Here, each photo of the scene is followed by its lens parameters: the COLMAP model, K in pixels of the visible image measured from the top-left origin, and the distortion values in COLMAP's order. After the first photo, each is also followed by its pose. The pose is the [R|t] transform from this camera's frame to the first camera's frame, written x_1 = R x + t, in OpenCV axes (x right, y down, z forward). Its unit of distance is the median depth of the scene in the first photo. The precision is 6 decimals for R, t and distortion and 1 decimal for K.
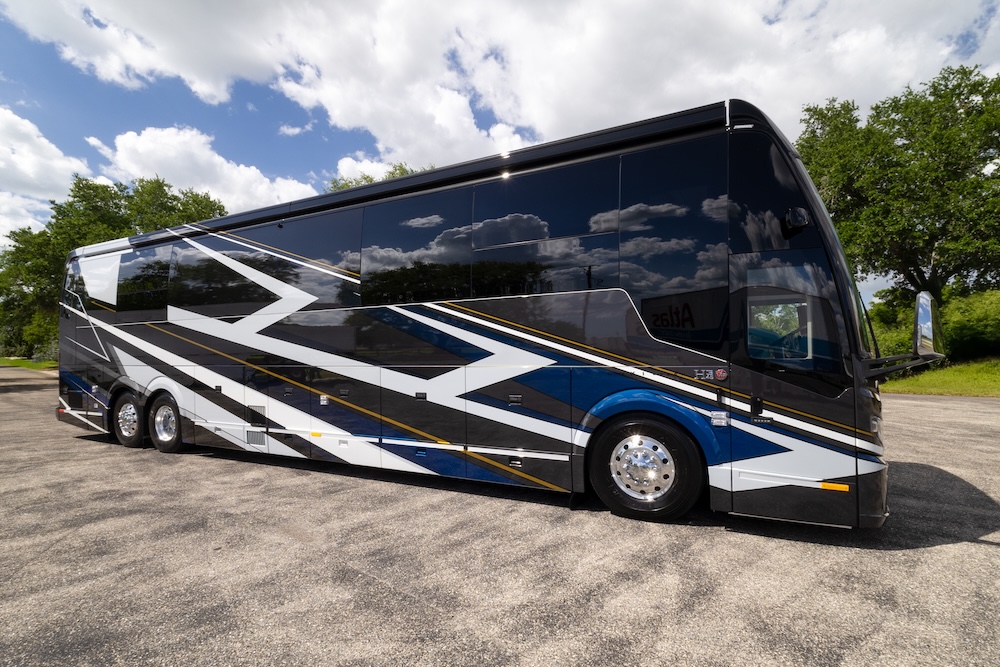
lens RADIAL K [[499.4, 0, 500.3], [0, 499.4, 349.3], [0, 0, 1]] dist [0.017154, -0.000394]
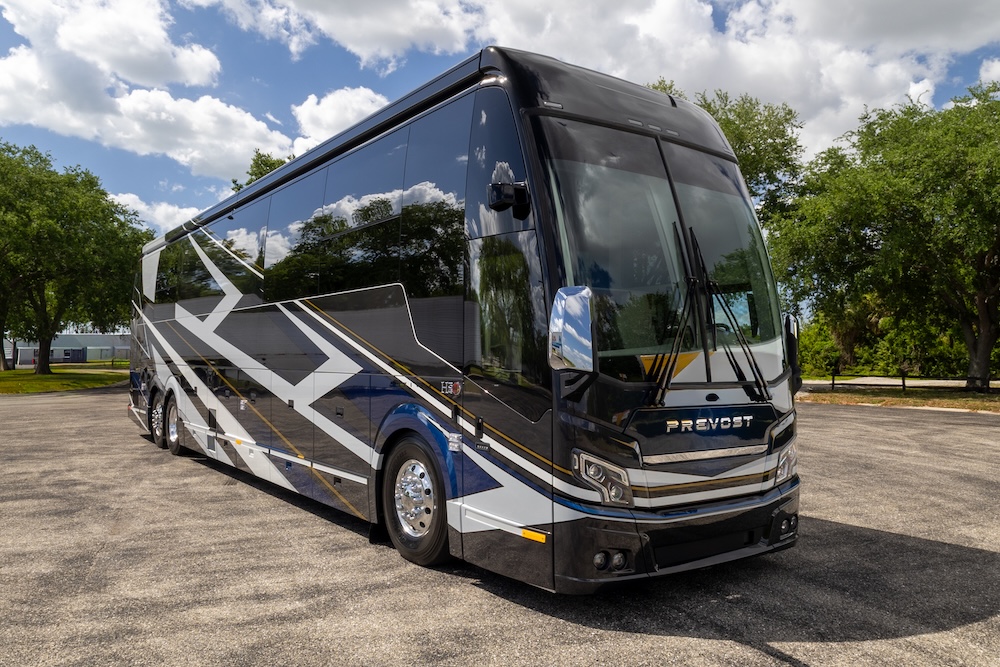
lens RADIAL K [[752.3, 0, 500.0], [0, 752.3, 333.5], [0, 0, 1]] dist [0.007264, 0.004071]
pose [[0.901911, 0.003286, -0.431910, 1.071092], [-0.011501, 0.999799, -0.016409, -0.020321], [0.431770, 0.019766, 0.901767, -0.078491]]
